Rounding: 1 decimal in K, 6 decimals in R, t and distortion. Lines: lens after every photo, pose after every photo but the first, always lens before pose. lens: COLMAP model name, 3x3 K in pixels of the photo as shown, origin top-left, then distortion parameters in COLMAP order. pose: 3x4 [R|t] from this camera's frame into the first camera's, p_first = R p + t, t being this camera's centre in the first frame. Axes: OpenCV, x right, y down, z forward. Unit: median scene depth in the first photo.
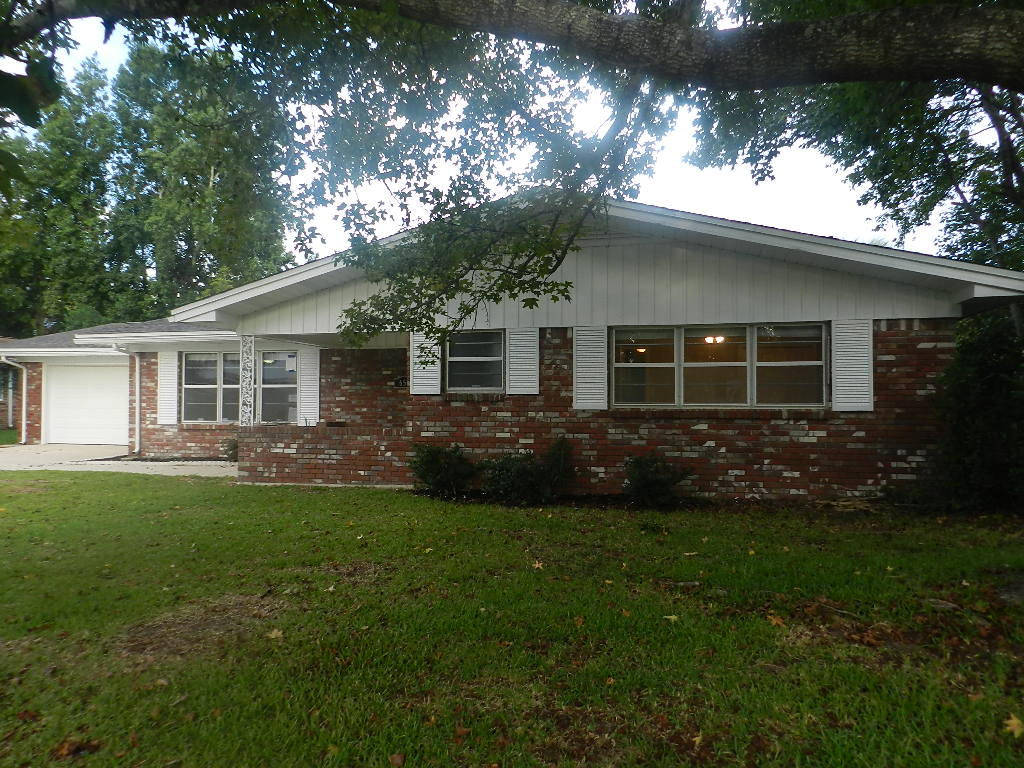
lens RADIAL K [[705.7, 0, 516.5], [0, 705.7, 388.9], [0, 0, 1]] dist [0.039628, -0.020939]
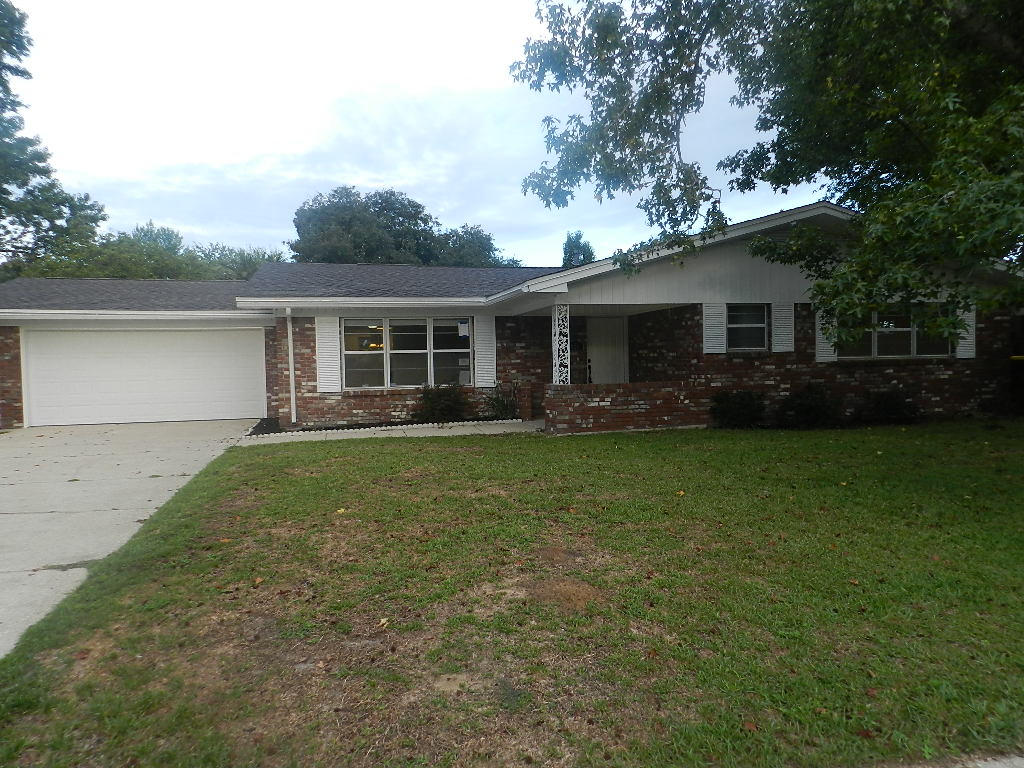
lens RADIAL K [[705.7, 0, 516.5], [0, 705.7, 388.9], [0, 0, 1]] dist [0.039628, -0.020939]
pose [[0.877590, -0.040037, 0.477737, -1.067319], [0.016453, 0.998435, 0.053450, -0.002630], [-0.479129, -0.039047, 0.876876, 0.043354]]
